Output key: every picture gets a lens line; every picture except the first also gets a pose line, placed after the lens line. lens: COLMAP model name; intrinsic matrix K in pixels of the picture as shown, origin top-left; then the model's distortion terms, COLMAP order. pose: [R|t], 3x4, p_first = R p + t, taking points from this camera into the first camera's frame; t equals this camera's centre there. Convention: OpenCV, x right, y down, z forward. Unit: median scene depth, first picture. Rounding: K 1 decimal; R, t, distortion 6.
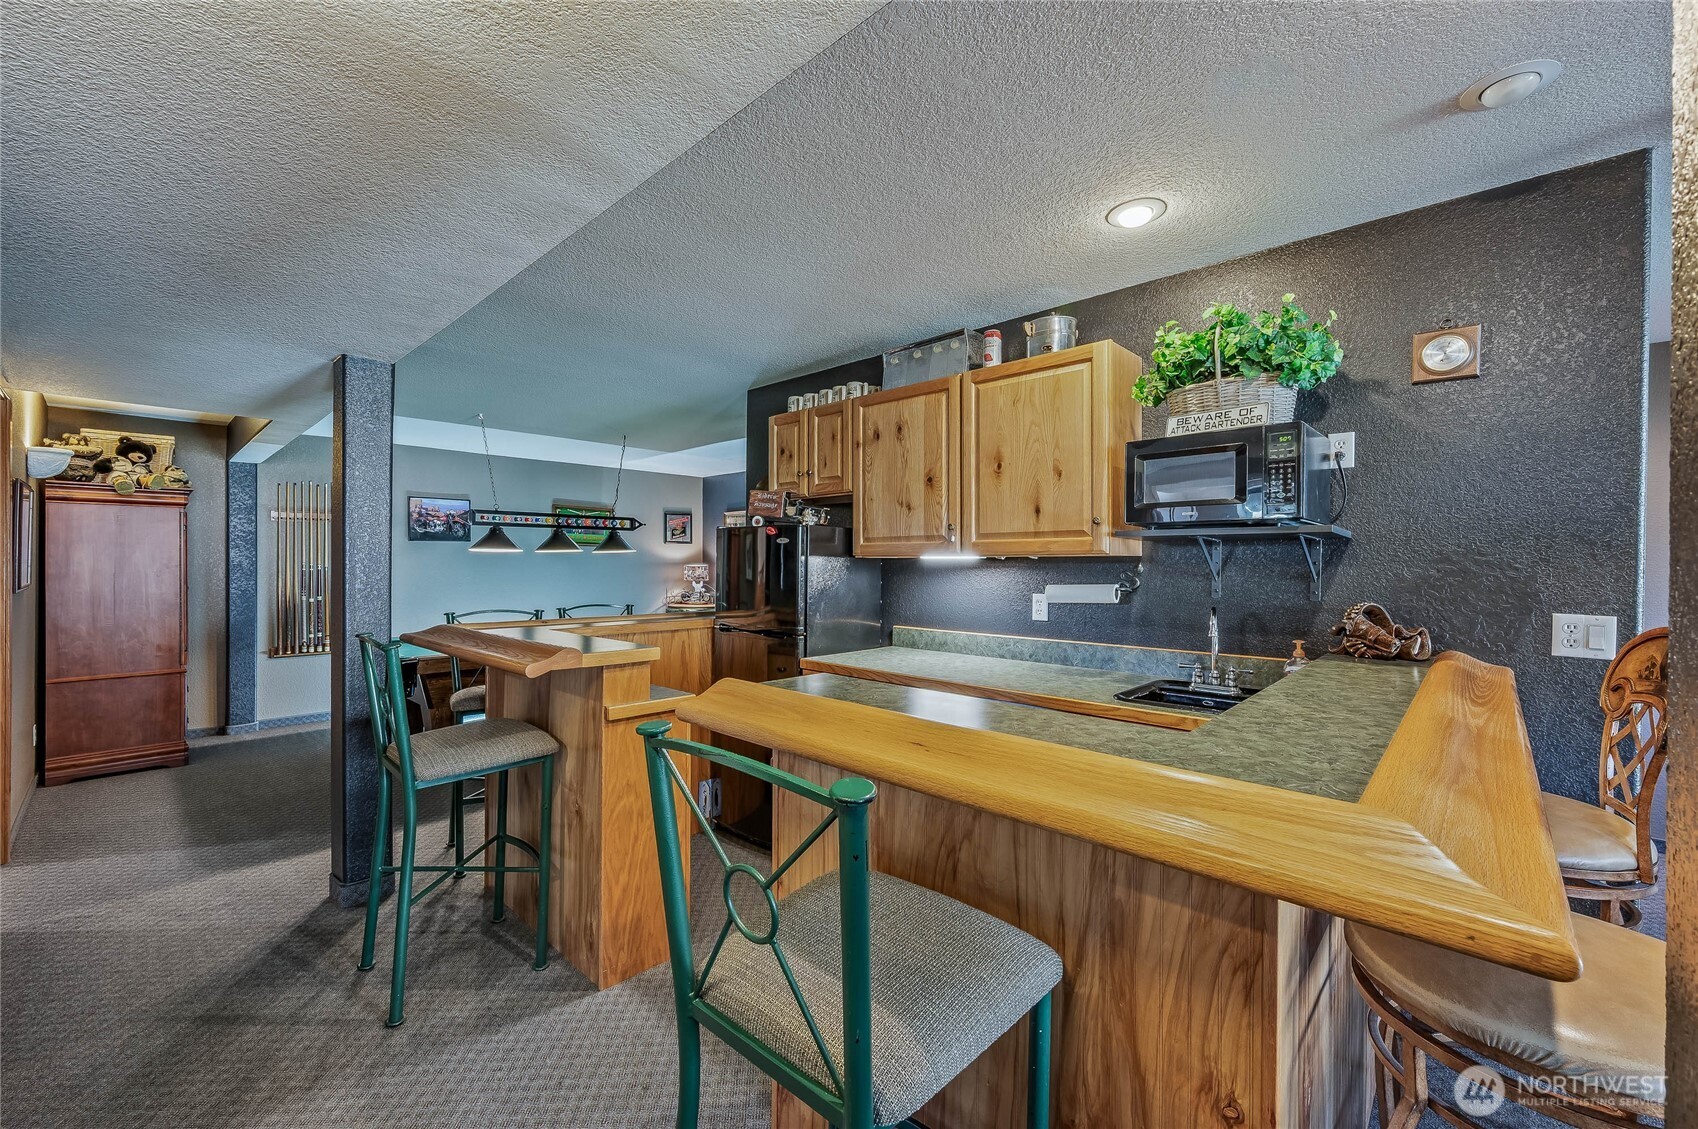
lens RADIAL K [[686.3, 0, 844.6], [0, 686.3, 562.5], [0, 0, 1]] dist [-0.001896, -0.000197]
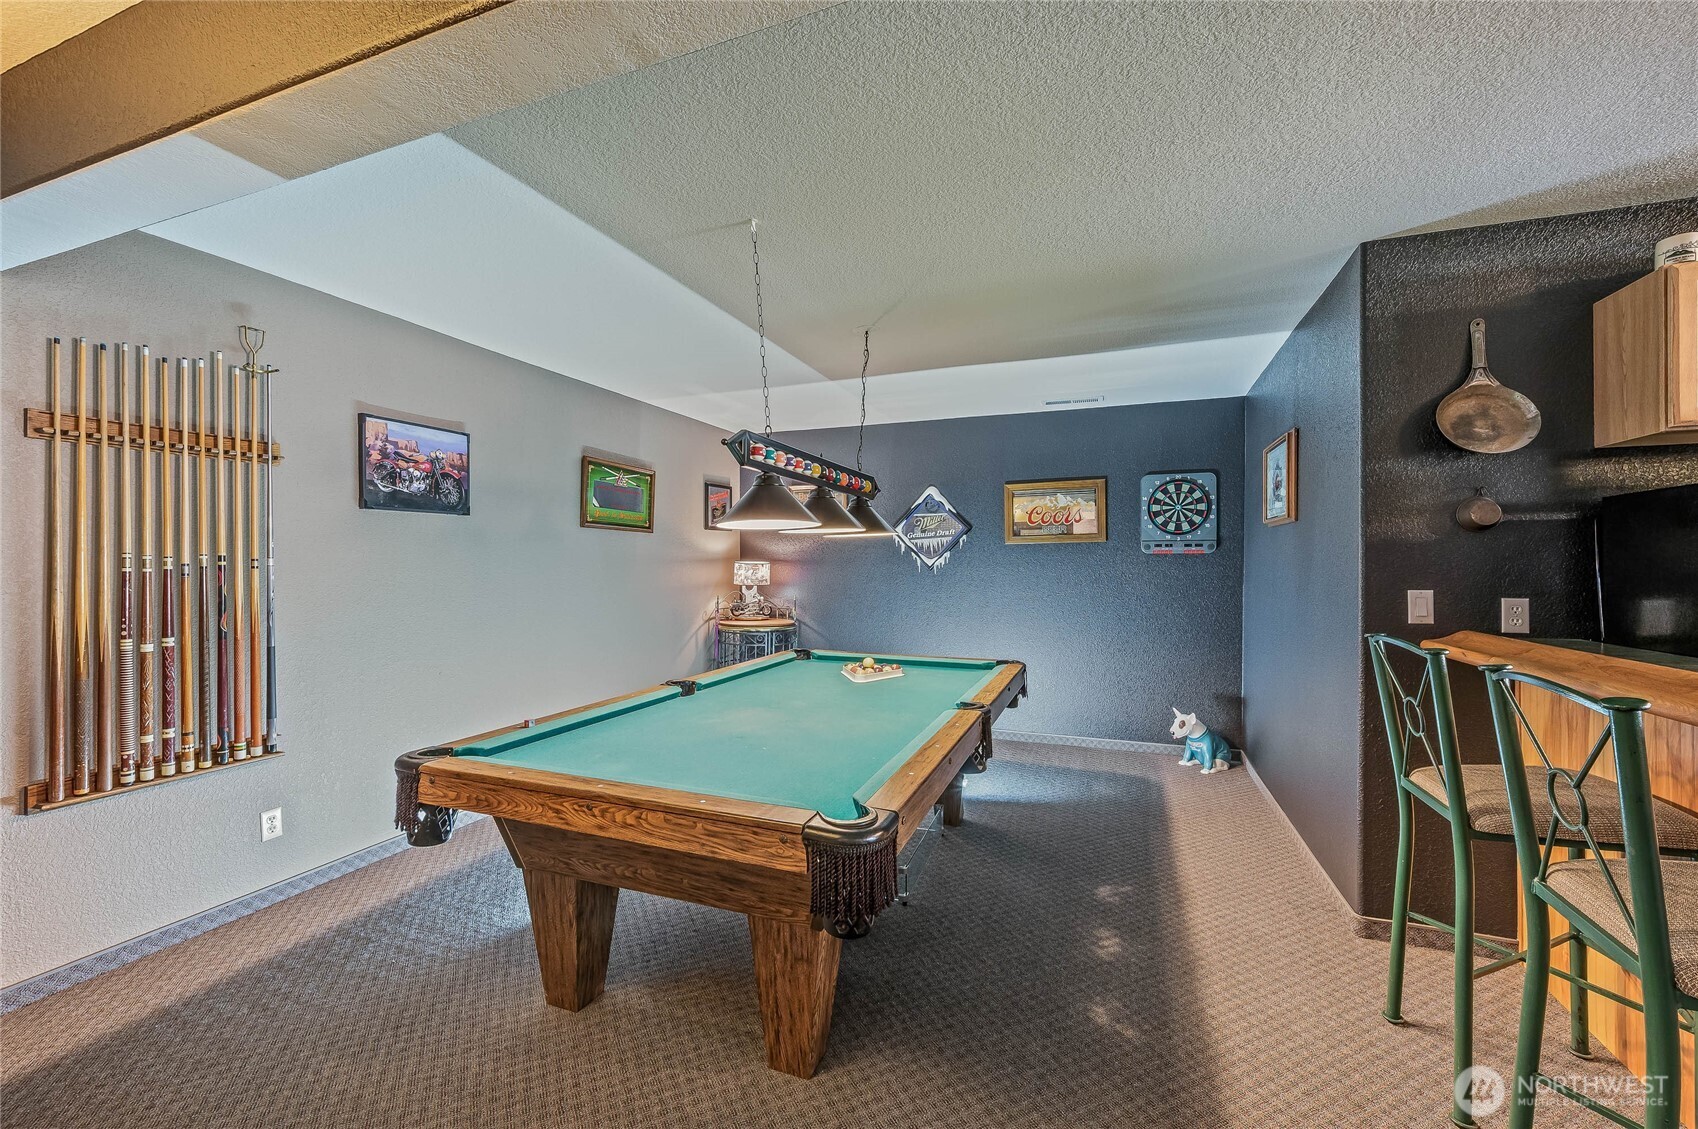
lens RADIAL K [[686.3, 0, 852.8], [0, 686.3, 561.9], [0, 0, 1]] dist [-0.001896, -0.000197]
pose [[0.922023, -0.002901, 0.387125, -0.554076], [0.004037, 0.999990, -0.002121, 0.007963], [-0.387115, 0.003519, 0.922025, 0.478660]]
